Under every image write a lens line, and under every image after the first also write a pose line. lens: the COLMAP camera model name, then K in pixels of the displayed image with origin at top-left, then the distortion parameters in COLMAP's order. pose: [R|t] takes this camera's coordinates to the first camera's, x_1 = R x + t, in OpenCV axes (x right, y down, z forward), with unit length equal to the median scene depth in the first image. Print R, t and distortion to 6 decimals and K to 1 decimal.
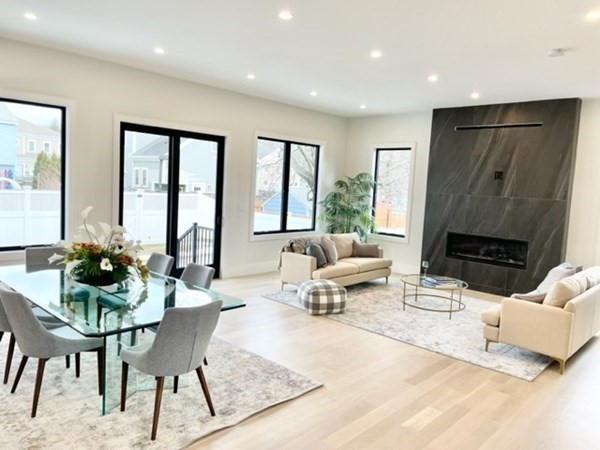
lens RADIAL K [[454.7, 0, 300.4], [0, 454.7, 225.5], [0, 0, 1]] dist [0.002244, -0.003096]
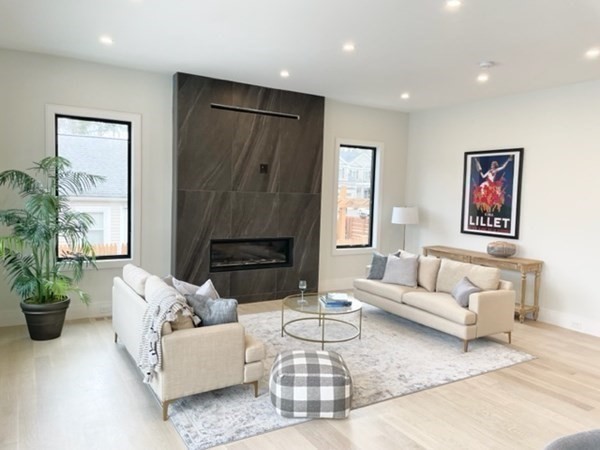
lens RADIAL K [[454.7, 0, 300.7], [0, 454.7, 222.3], [0, 0, 1]] dist [0.002244, -0.003096]
pose [[0.239611, -0.116511, 0.963852, -0.408384], [0.058640, 0.992697, 0.105420, -0.093813], [-0.969096, 0.031261, 0.244694, 0.704608]]
